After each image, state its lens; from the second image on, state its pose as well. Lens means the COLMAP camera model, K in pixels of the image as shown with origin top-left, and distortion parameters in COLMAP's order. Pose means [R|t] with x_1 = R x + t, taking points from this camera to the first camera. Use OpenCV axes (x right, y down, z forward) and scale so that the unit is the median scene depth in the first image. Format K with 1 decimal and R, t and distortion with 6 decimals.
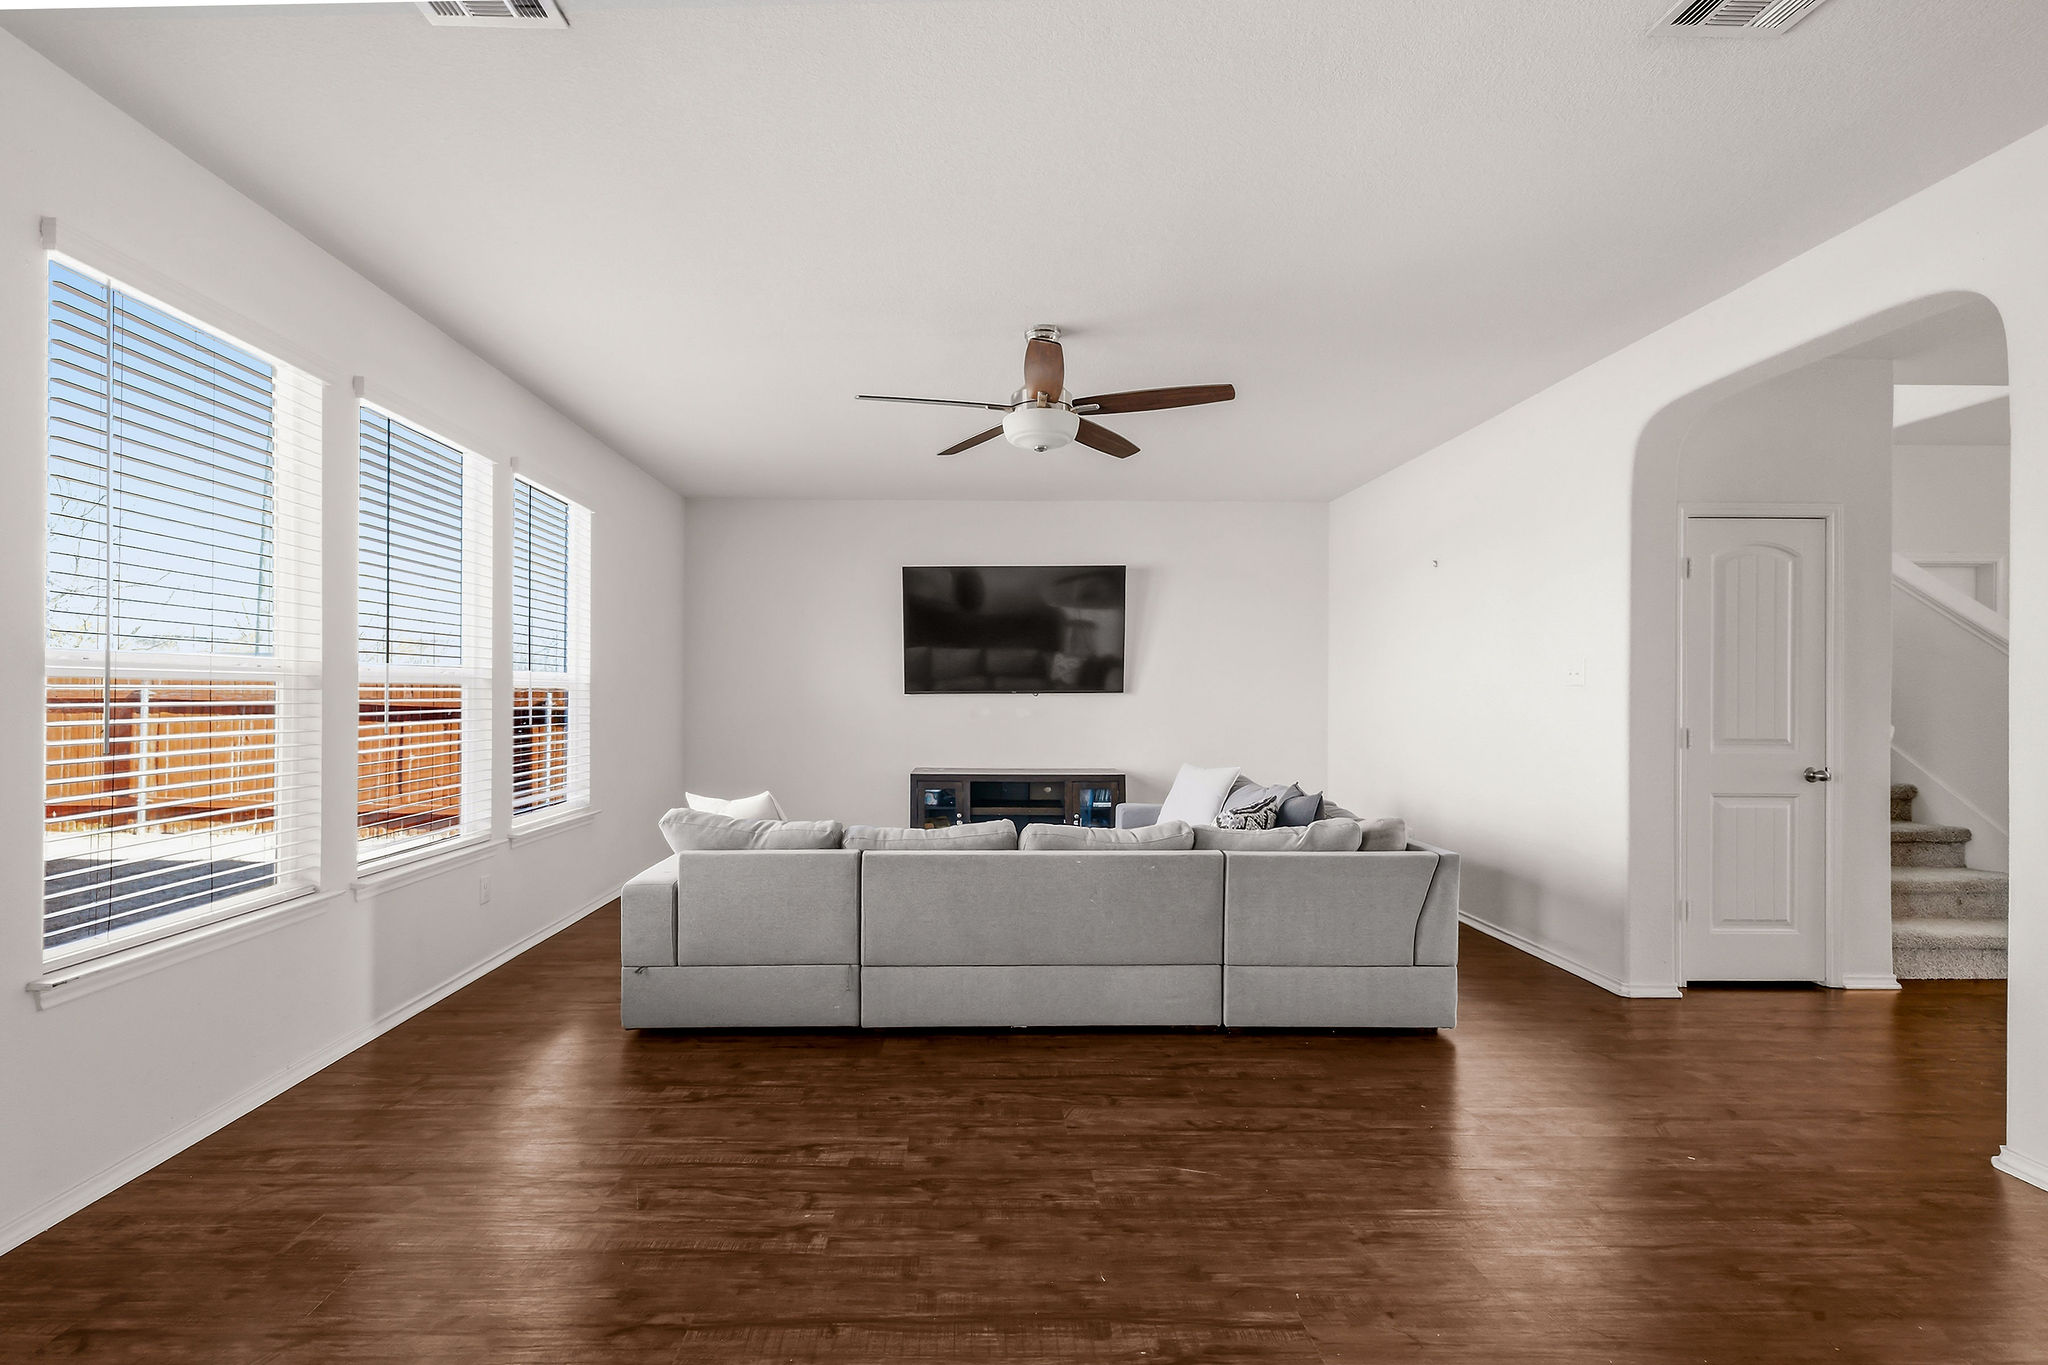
lens RADIAL K [[890.0, 0, 976.9], [0, 890.0, 691.2], [0, 0, 1]] dist [0.002112, 0.000131]
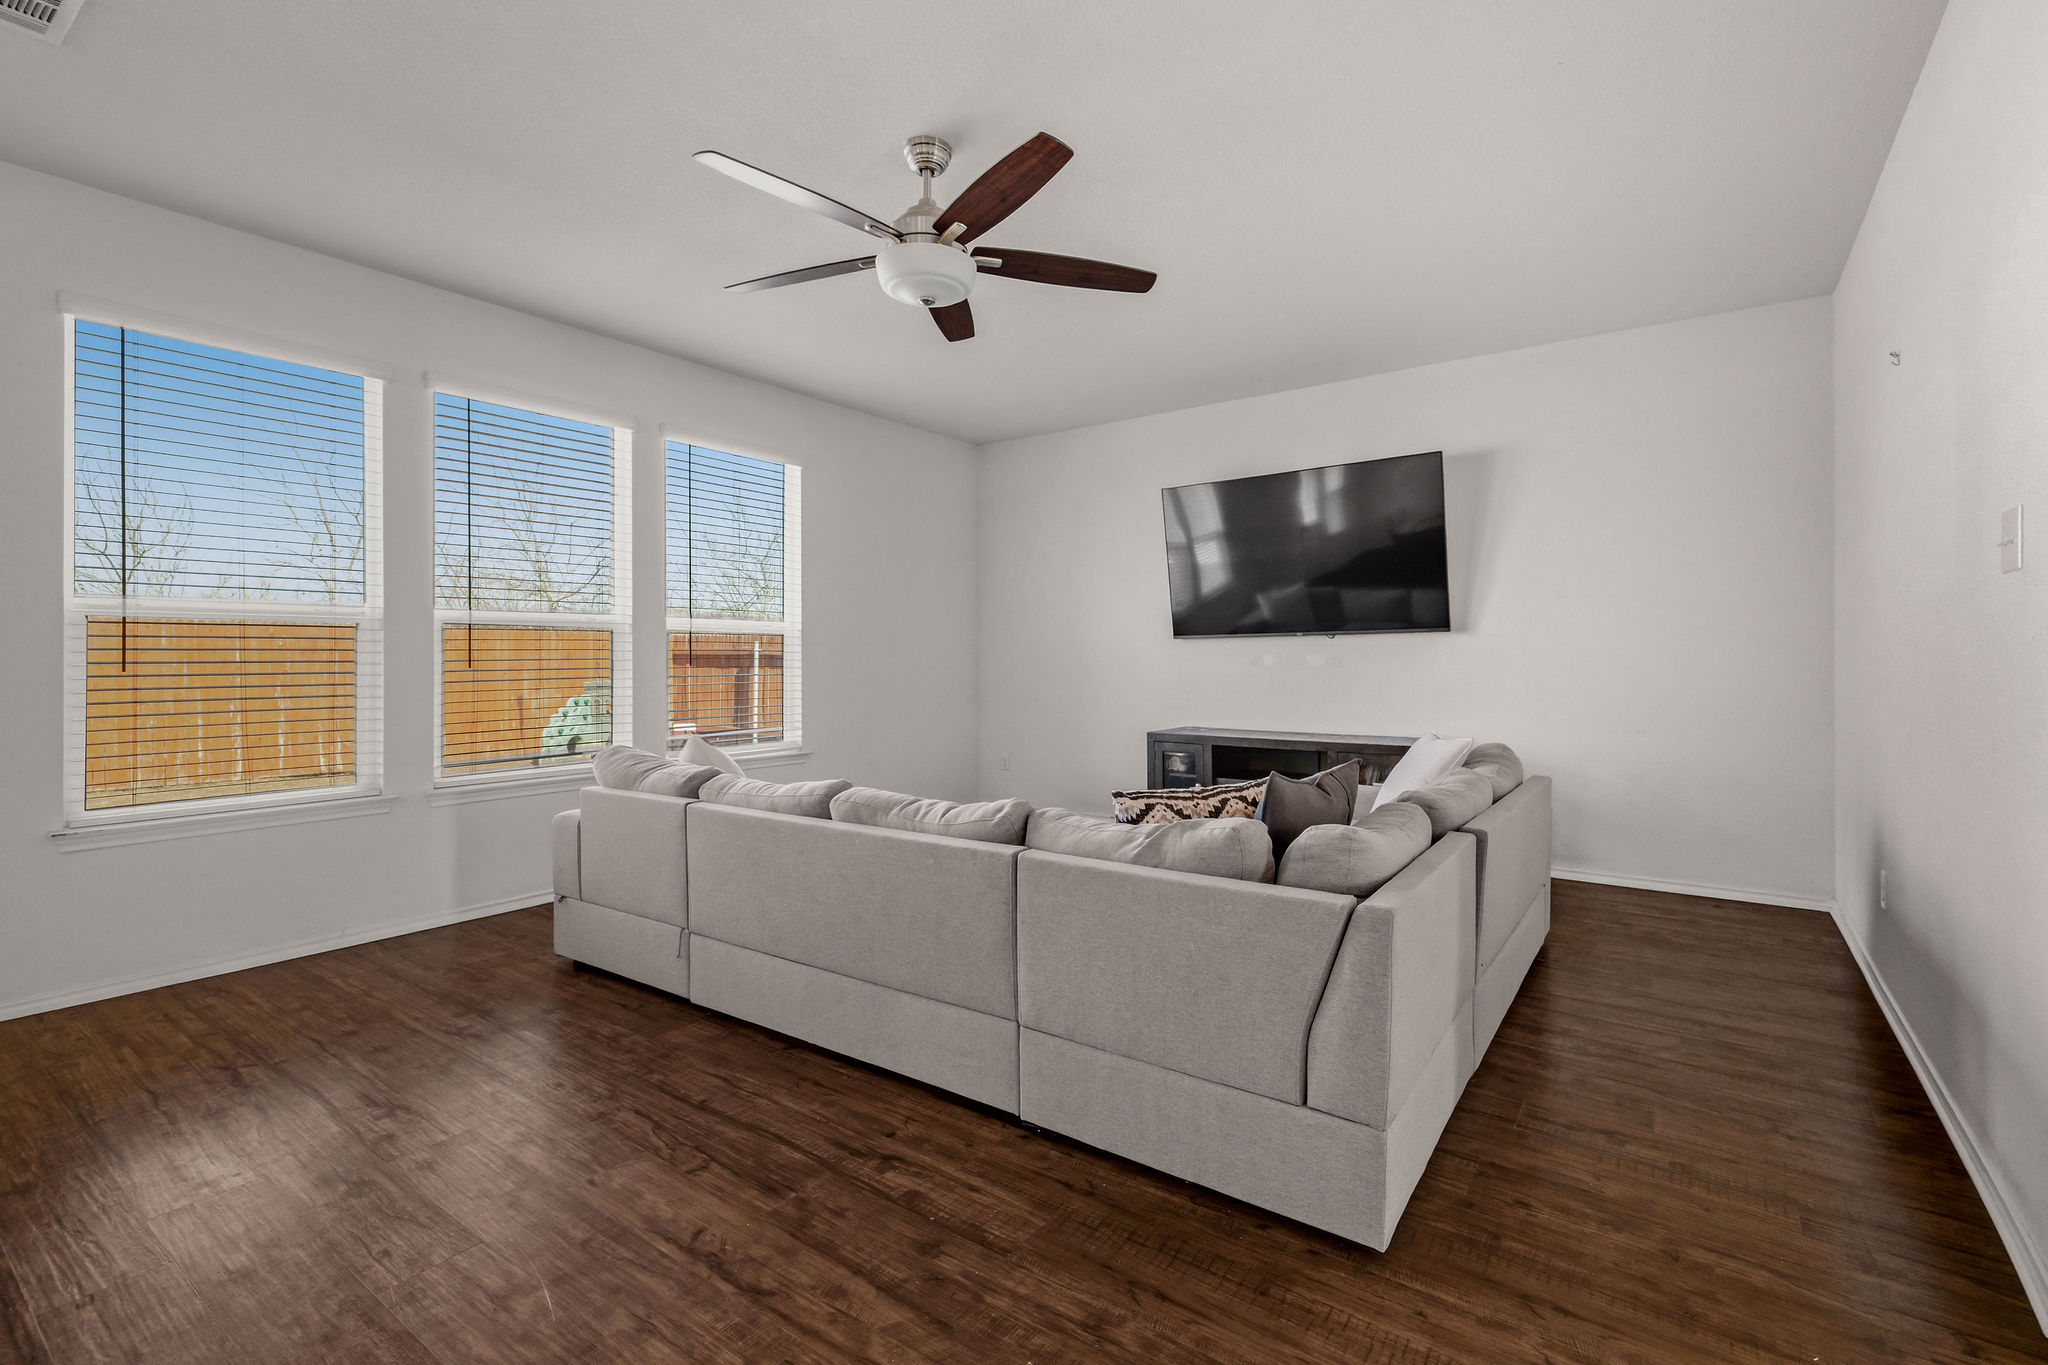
lens RADIAL K [[914.1, 0, 1055.5], [0, 914.1, 652.6], [0, 0, 1]] dist [0.001847, 0.000228]
pose [[0.813087, -0.008633, -0.582078, 0.727038], [0.008739, 0.999958, -0.002624, 0.038145], [0.582077, -0.002953, 0.813129, 0.494261]]
